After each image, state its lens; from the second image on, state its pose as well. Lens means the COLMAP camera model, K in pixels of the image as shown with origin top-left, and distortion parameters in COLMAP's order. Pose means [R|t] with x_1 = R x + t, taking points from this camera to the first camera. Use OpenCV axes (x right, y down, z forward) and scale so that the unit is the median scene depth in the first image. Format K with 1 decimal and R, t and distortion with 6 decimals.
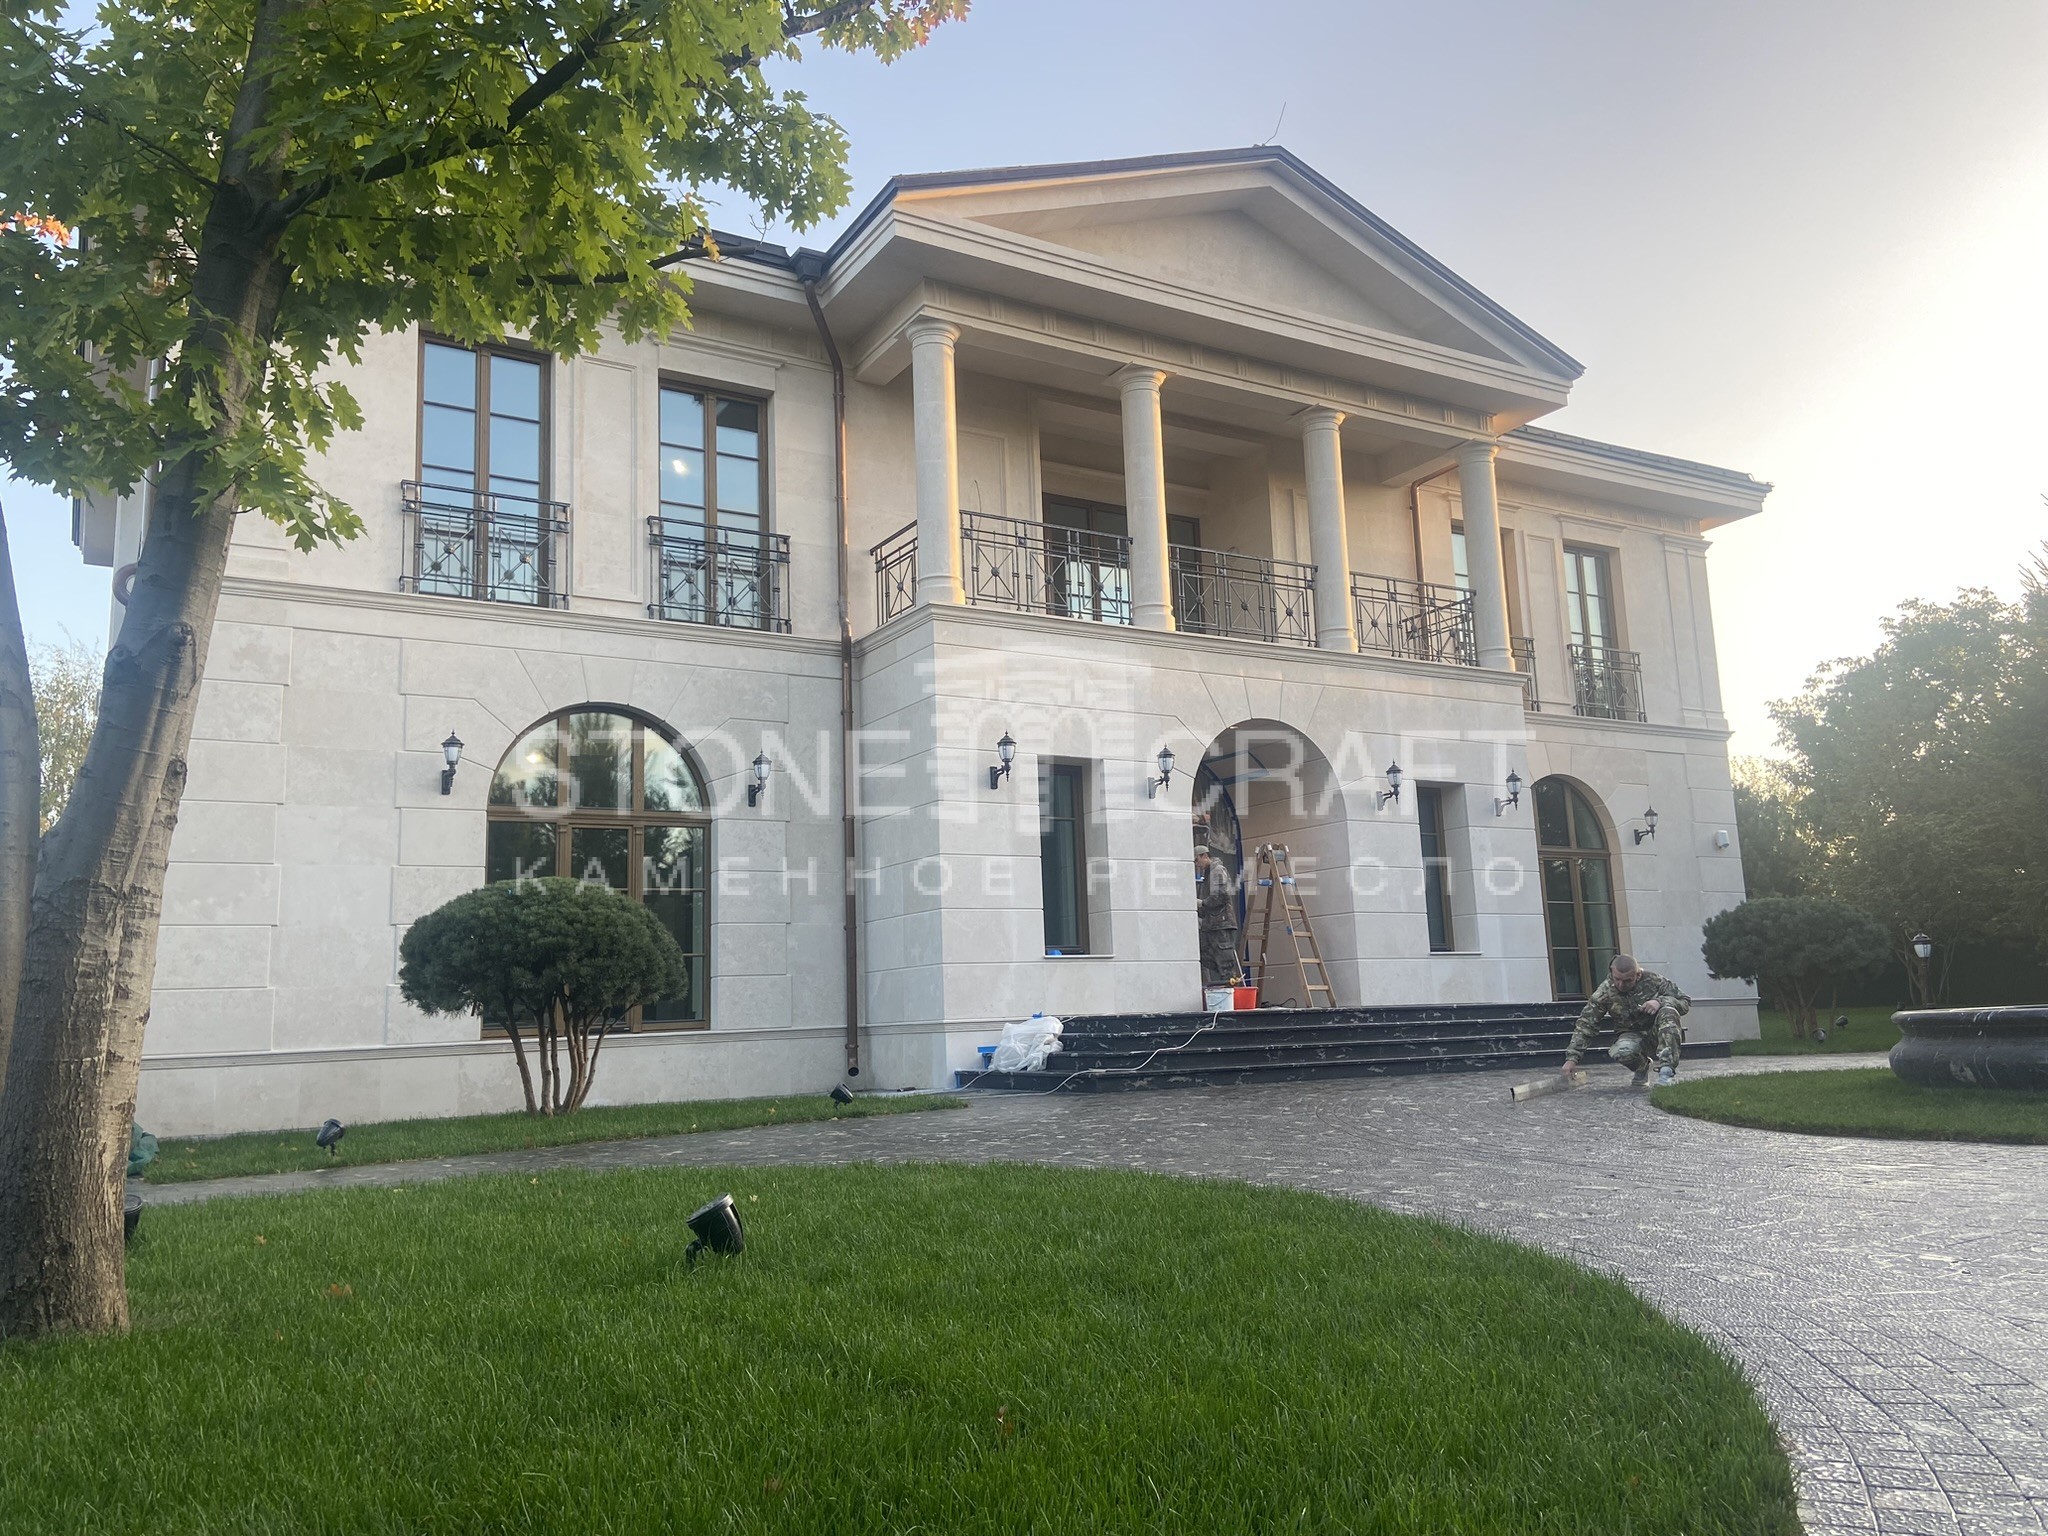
lens RADIAL K [[1530.4, 0, 1031.0], [0, 1530.4, 758.8], [0, 0, 1]] dist [0.115676, -0.130184]
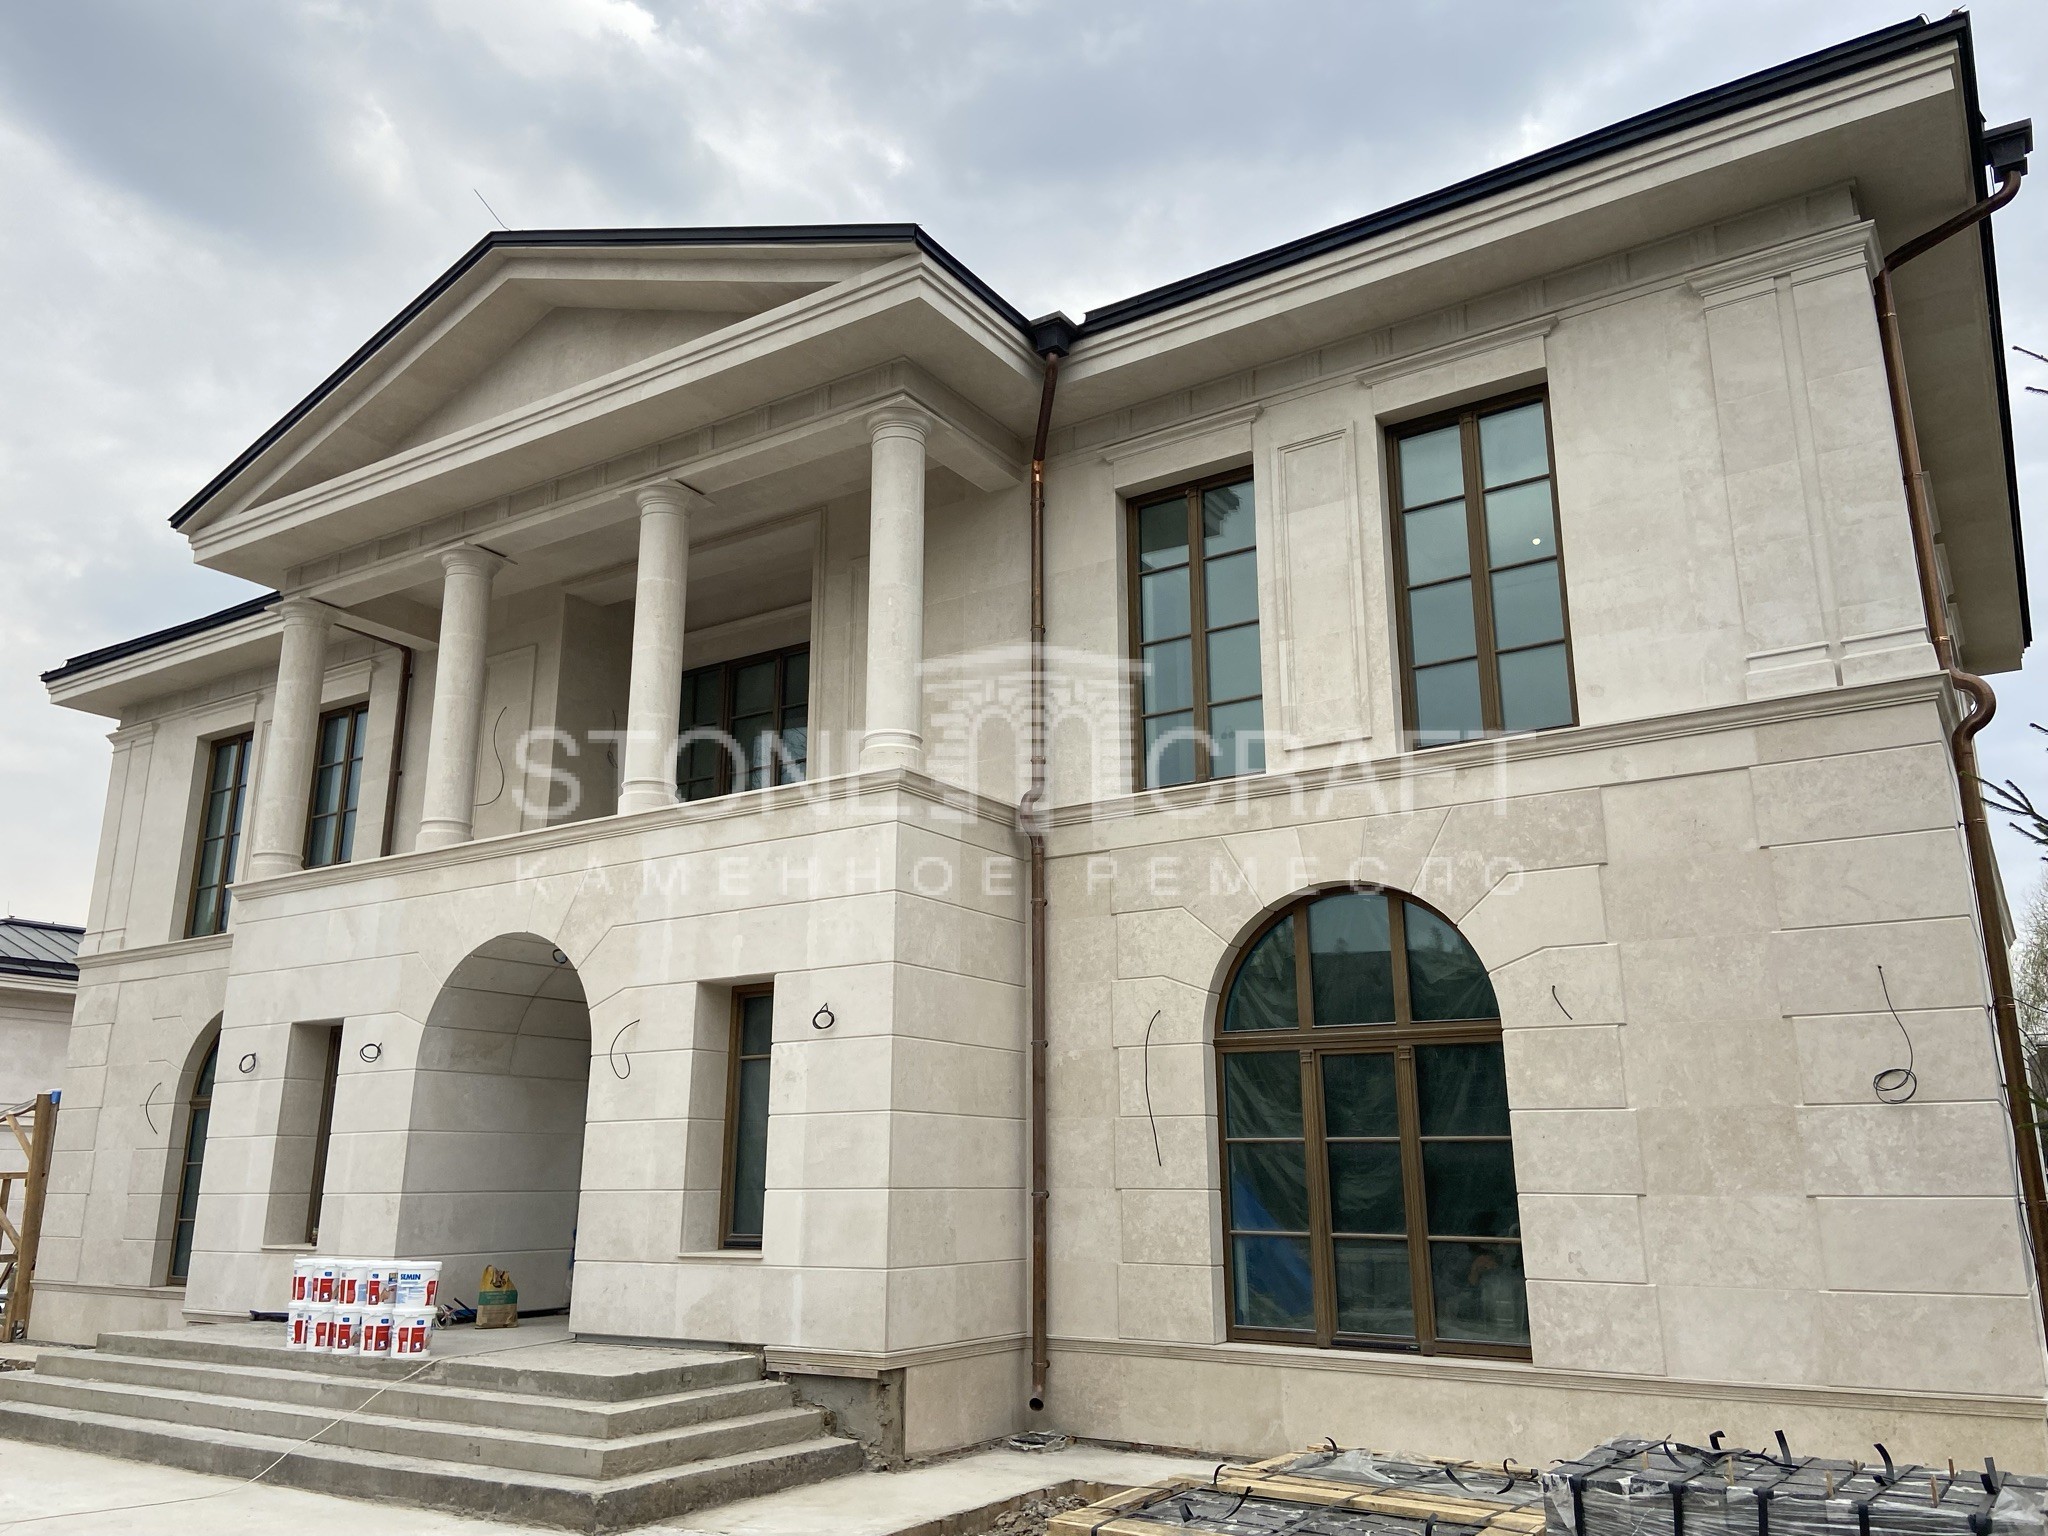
lens RADIAL K [[1535.6, 0, 1024.0], [0, 1535.6, 768.0], [0, 0, 1]] dist [0.130222, -0.172773]
pose [[0.434749, -0.198049, -0.878504, 1.079322], [0.137086, 0.978703, -0.152798, 0.053344], [0.890056, -0.054002, 0.452640, 0.975911]]
